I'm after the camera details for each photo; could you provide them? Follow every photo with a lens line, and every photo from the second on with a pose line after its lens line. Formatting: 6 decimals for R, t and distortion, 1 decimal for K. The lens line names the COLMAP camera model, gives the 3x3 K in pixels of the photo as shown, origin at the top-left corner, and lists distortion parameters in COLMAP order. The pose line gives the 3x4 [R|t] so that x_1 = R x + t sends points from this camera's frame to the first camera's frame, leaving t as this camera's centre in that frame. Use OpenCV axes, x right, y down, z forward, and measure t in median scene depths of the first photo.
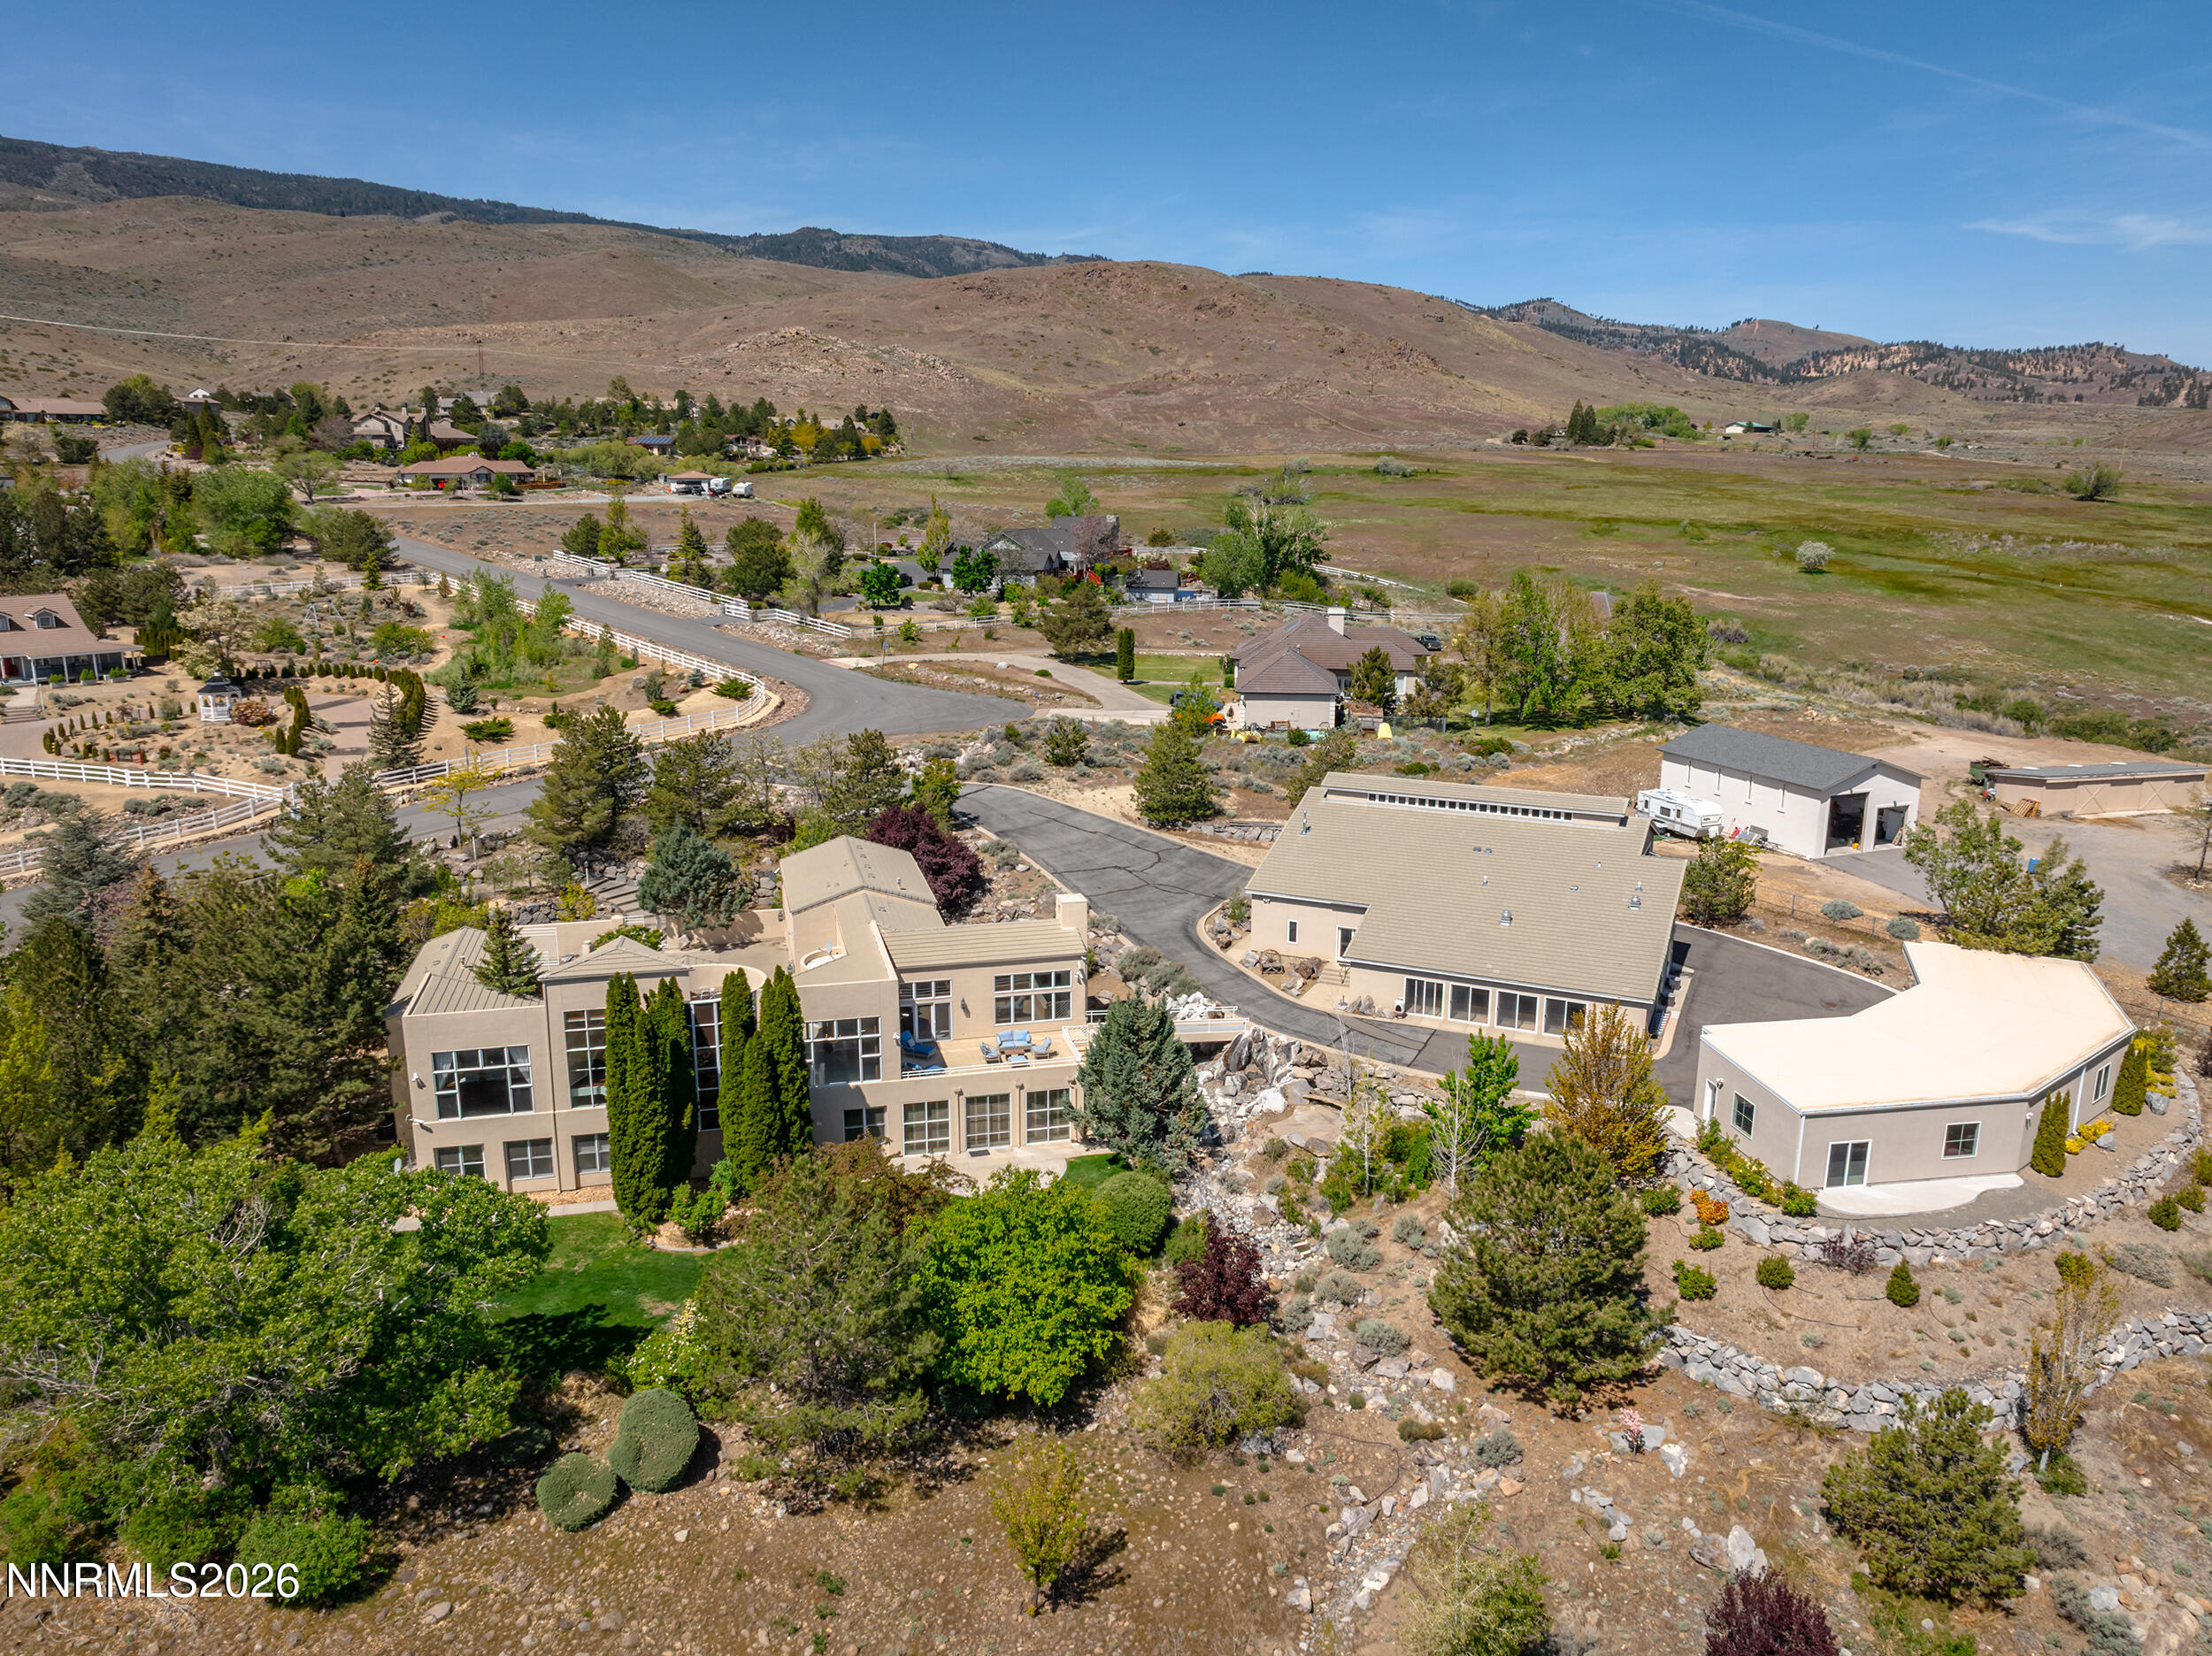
lens RADIAL K [[1544.6, 0, 1107.4], [0, 1544.6, 823.7], [0, 0, 1]] dist [-0.028890, 0.016439]
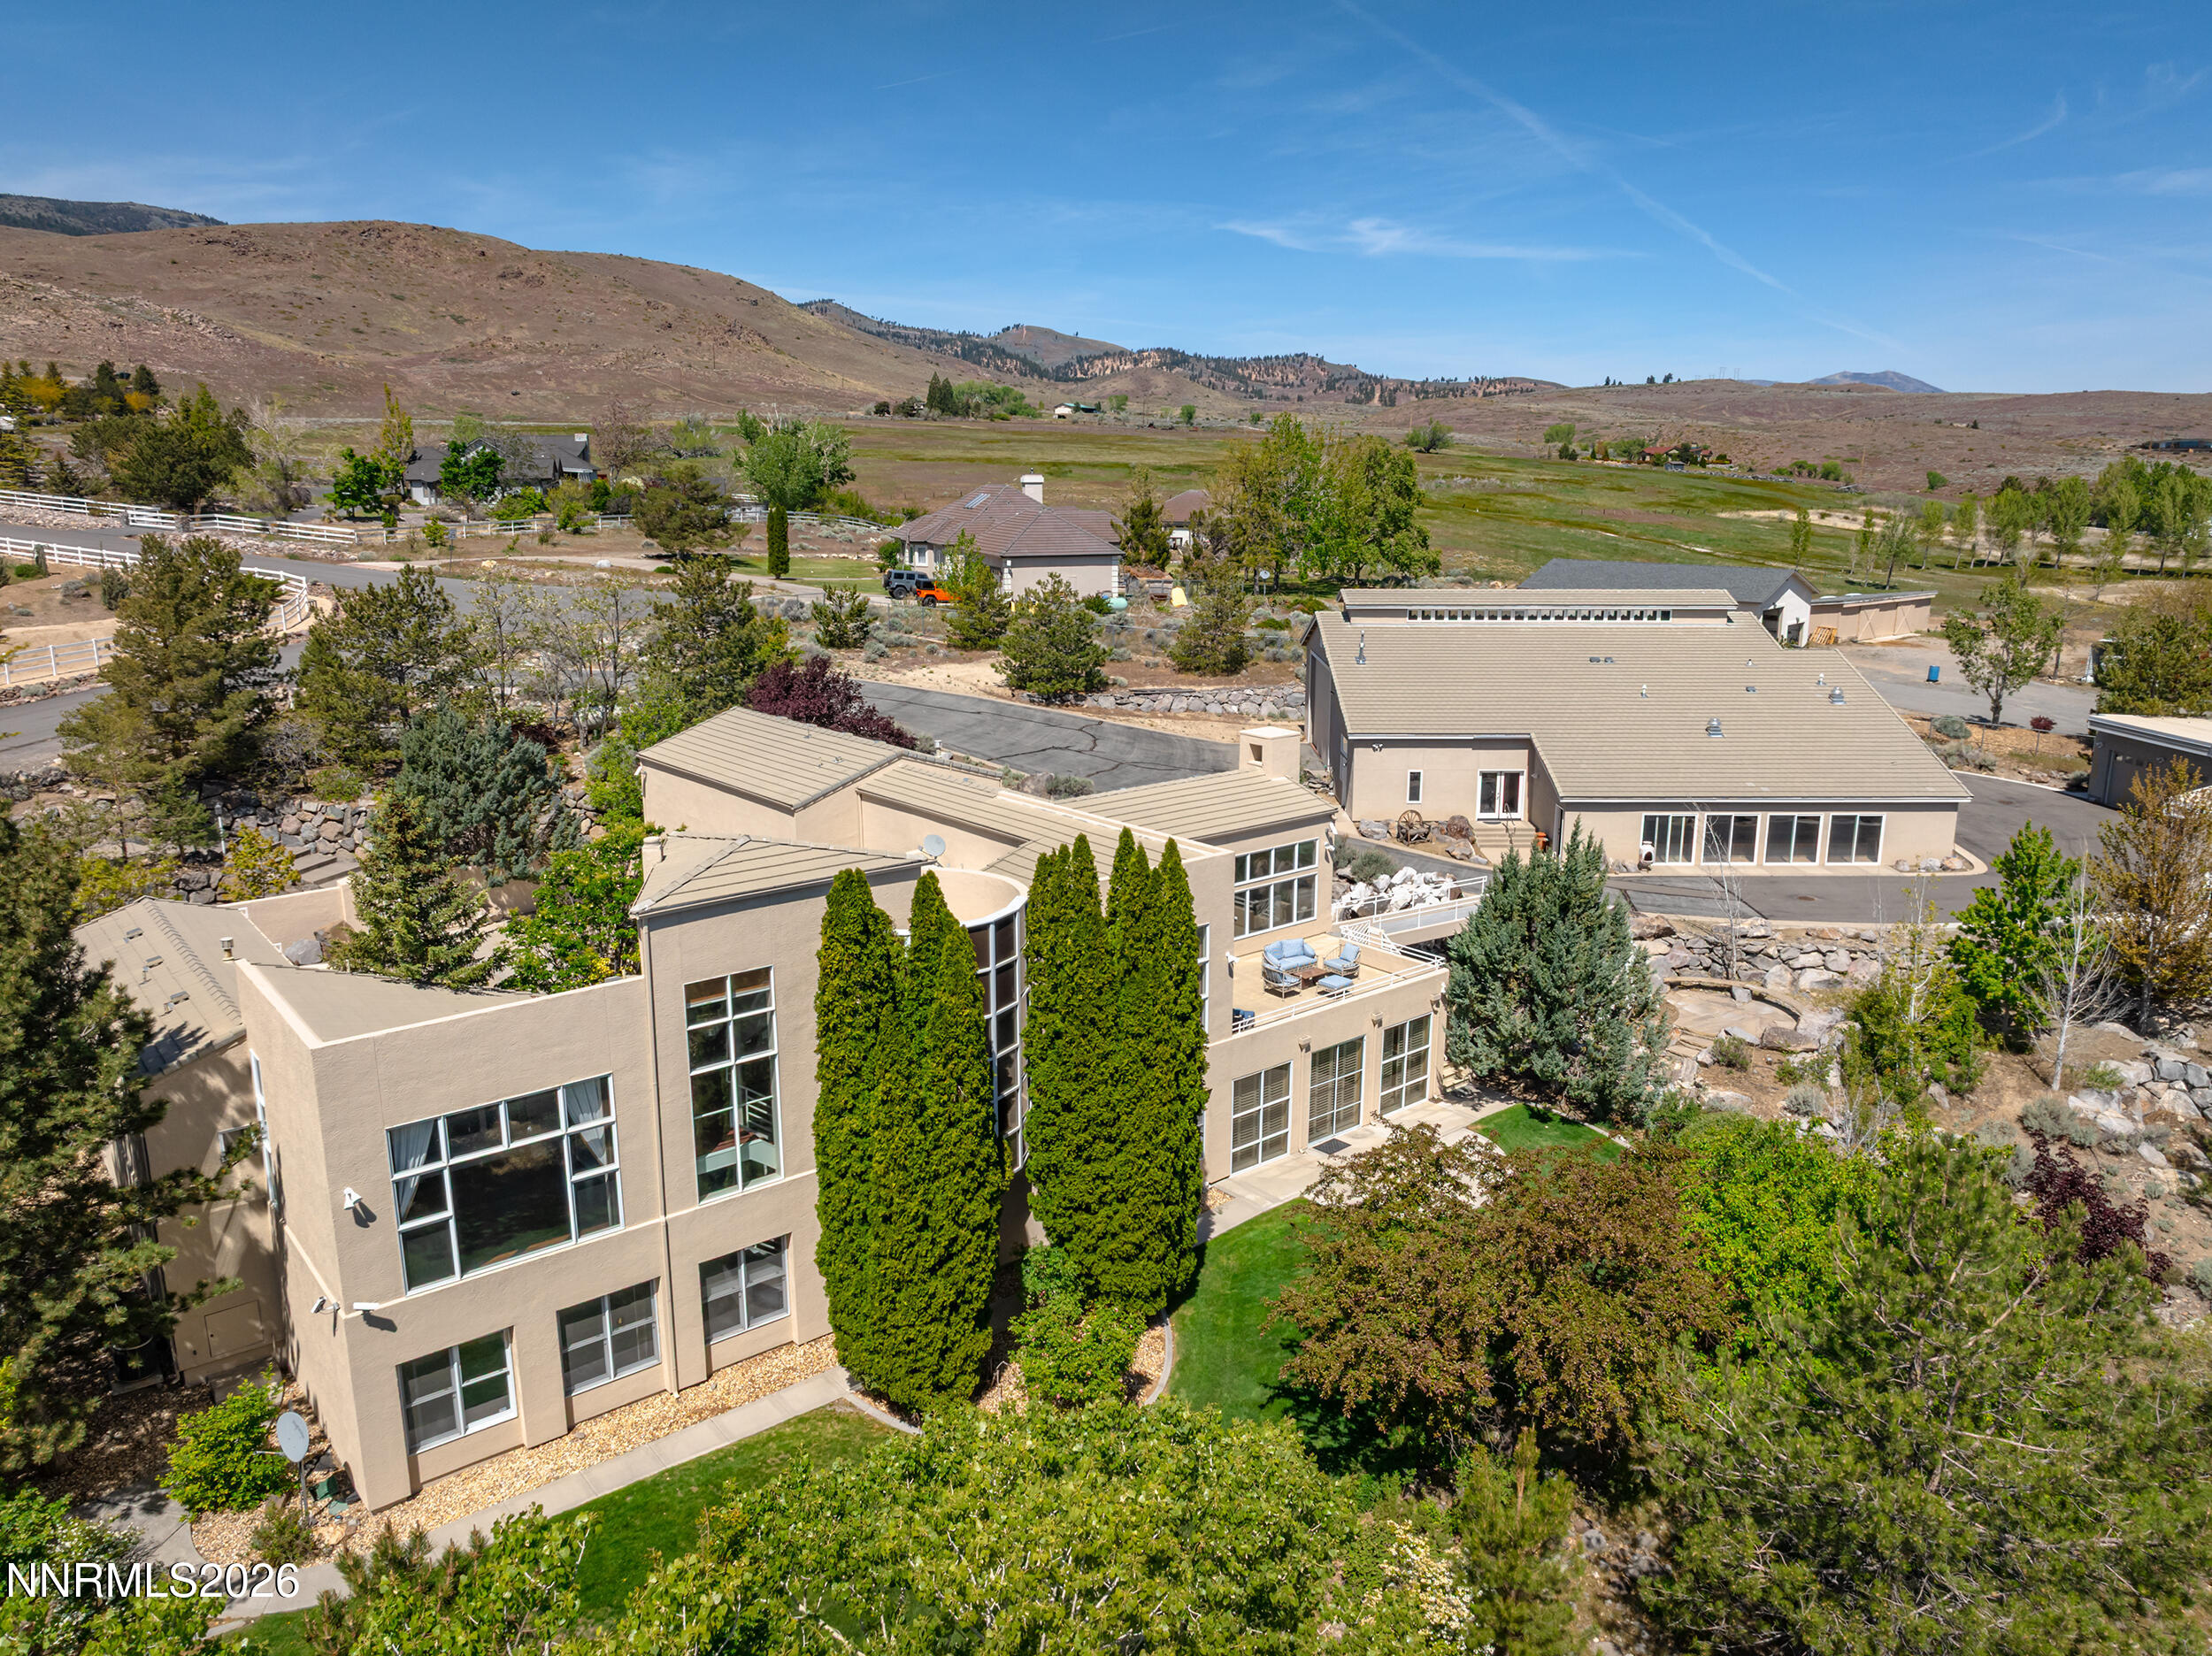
lens RADIAL K [[1544.6, 0, 1100.7], [0, 1544.6, 830.4], [0, 0, 1]] dist [-0.028890, 0.016439]
pose [[0.905876, -0.101076, 0.411305, -0.178704], [0.100133, 0.994687, 0.023902, 0.033731], [-0.411536, 0.019532, 0.911184, 0.233154]]
